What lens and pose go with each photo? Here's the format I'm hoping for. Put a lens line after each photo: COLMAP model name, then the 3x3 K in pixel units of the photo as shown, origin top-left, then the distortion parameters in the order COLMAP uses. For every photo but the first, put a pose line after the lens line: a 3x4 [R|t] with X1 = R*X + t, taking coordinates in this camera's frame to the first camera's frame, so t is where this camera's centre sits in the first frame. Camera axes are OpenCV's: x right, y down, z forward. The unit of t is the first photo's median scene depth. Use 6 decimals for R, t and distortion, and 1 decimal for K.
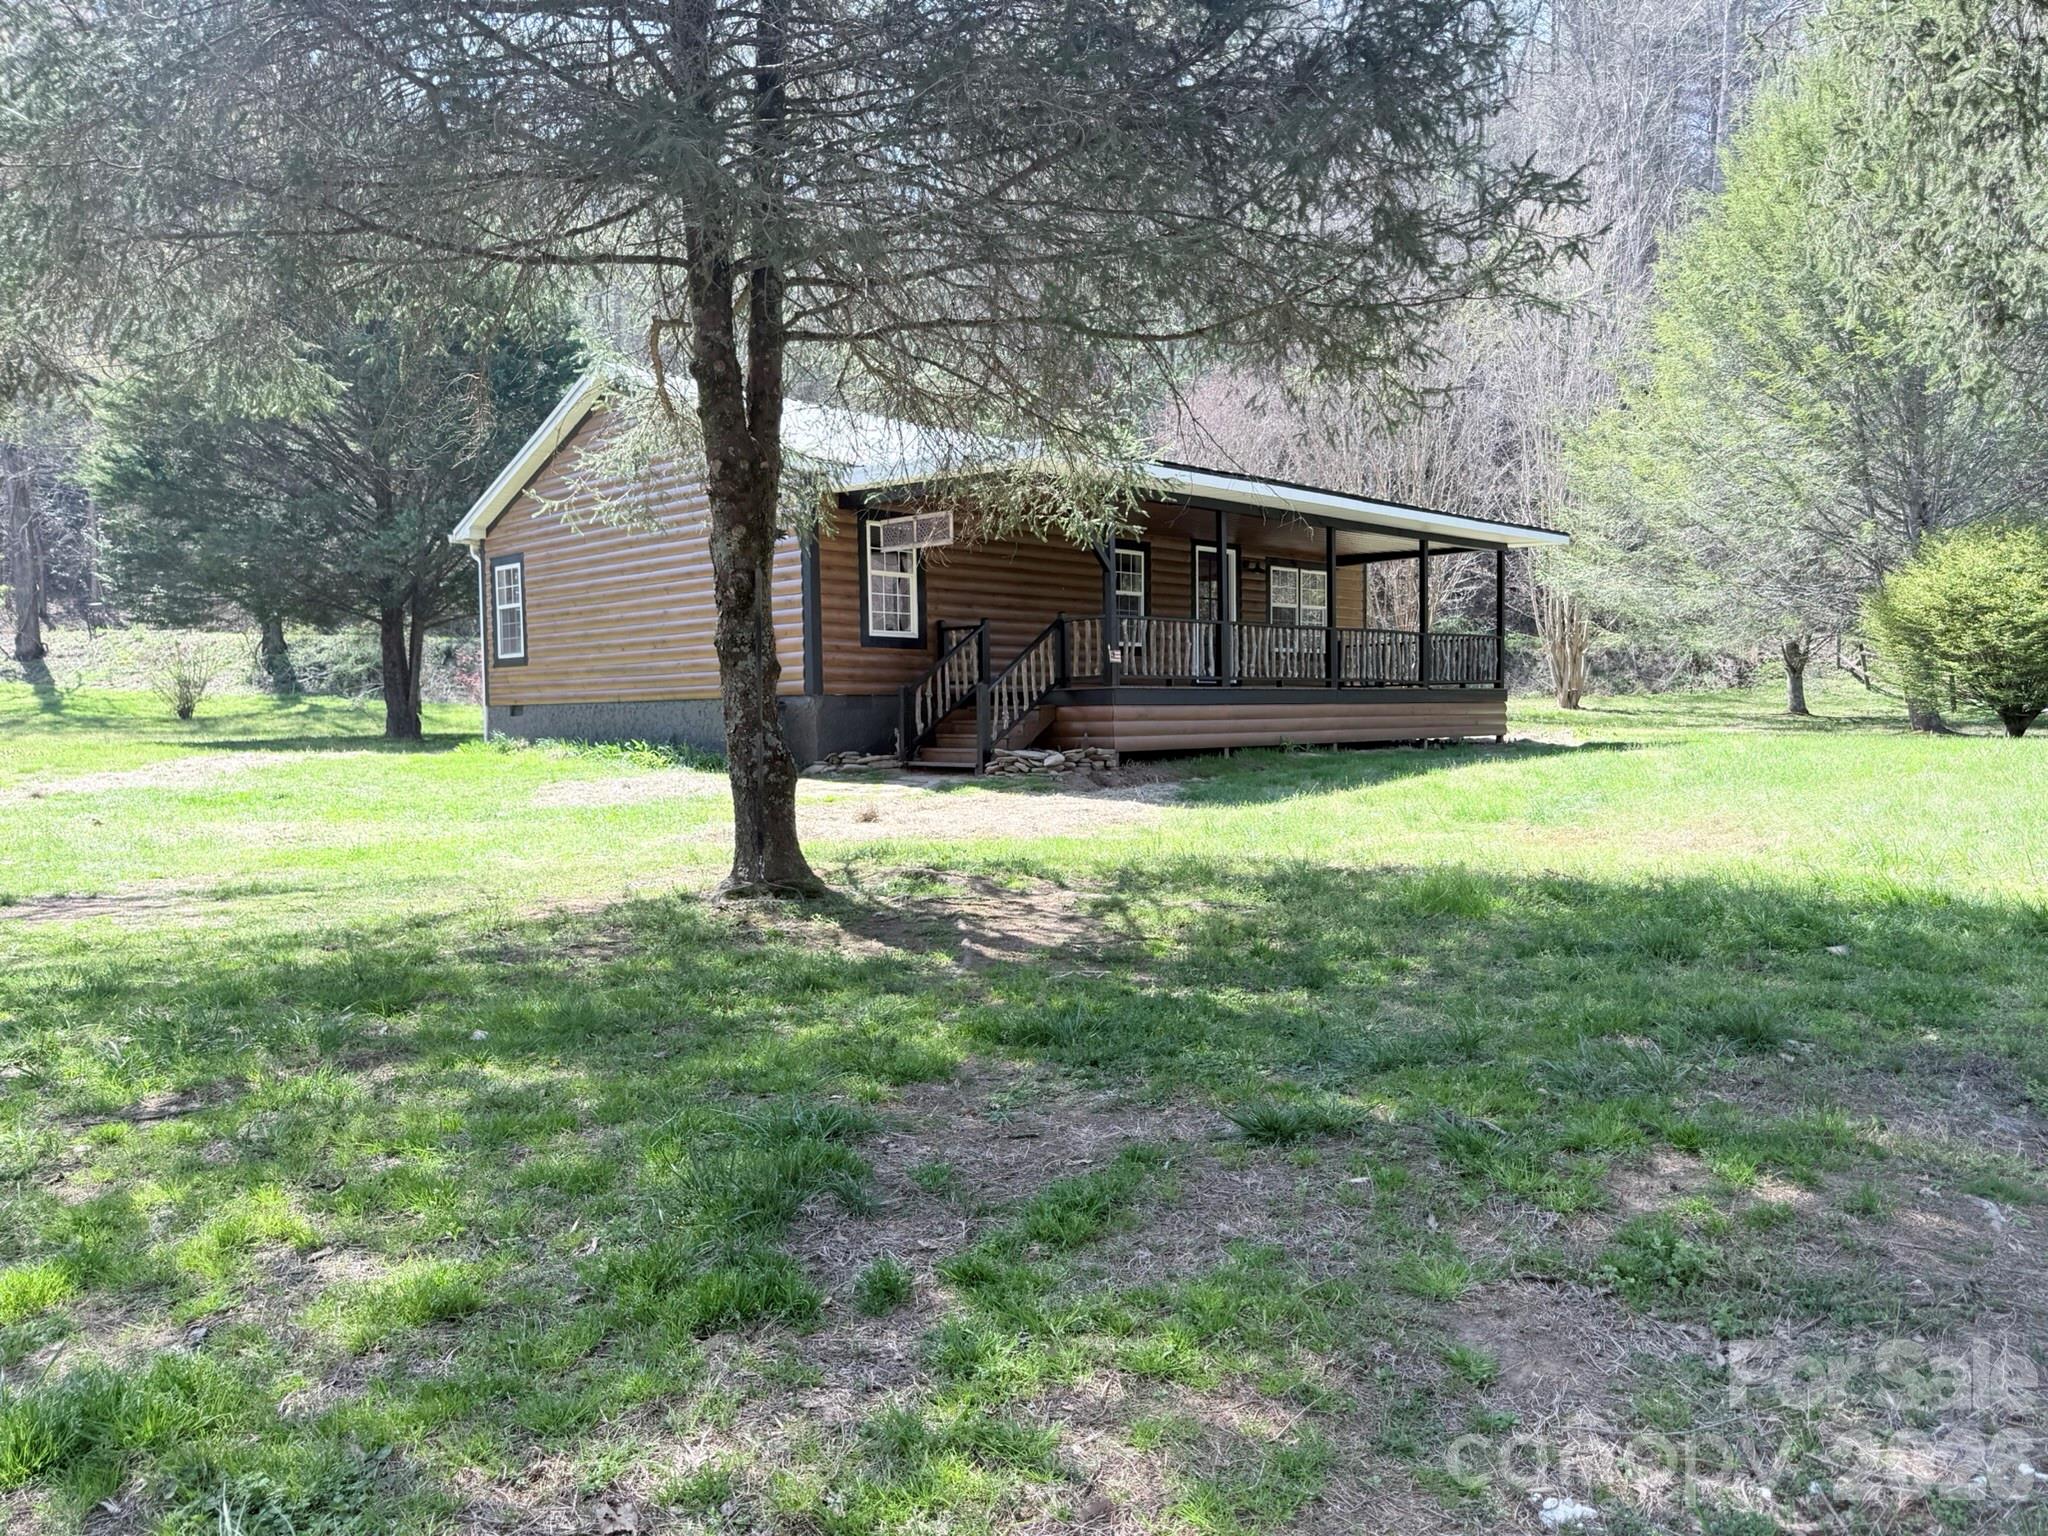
lens RADIAL K [[1439.0, 0, 1032.2], [0, 1439.0, 774.0], [0, 0, 1]] dist [0.050754, -0.060878]
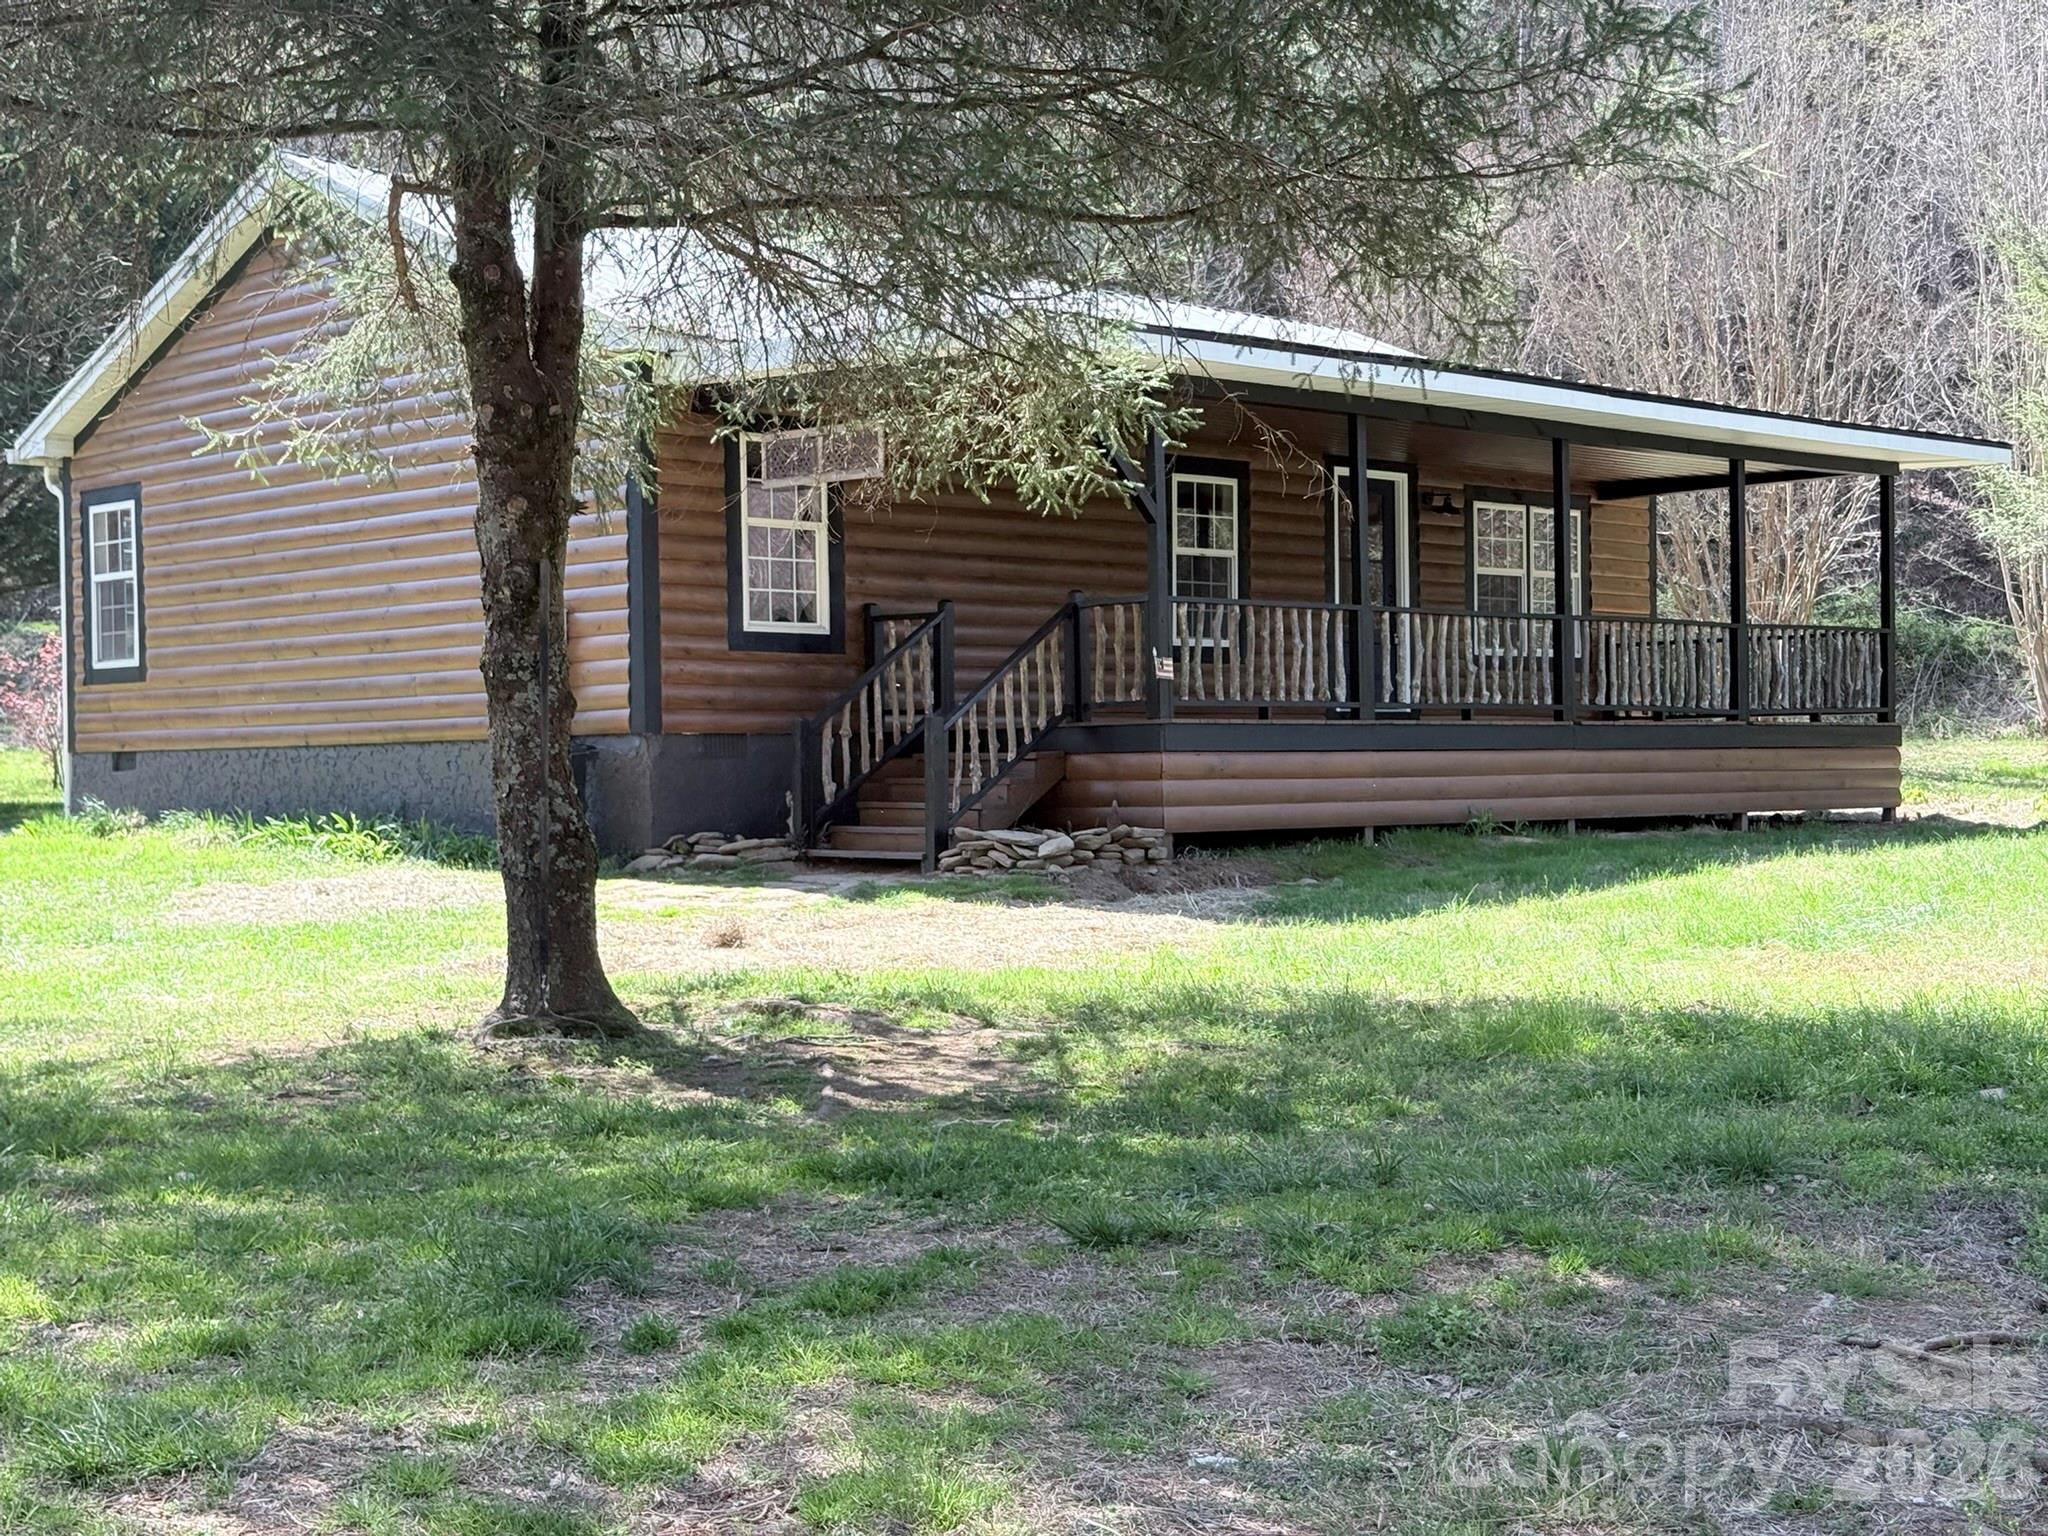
lens RADIAL K [[2878.9, 0, 1020.9], [0, 2878.9, 773.7], [0, 0, 1]] dist [0.017934, 0.000000]
pose [[0.999633, 0.000869, -0.027094, 0.031731], [-0.001920, 0.999247, -0.038761, 0.005503], [0.027040, 0.038799, 0.998881, -0.153595]]
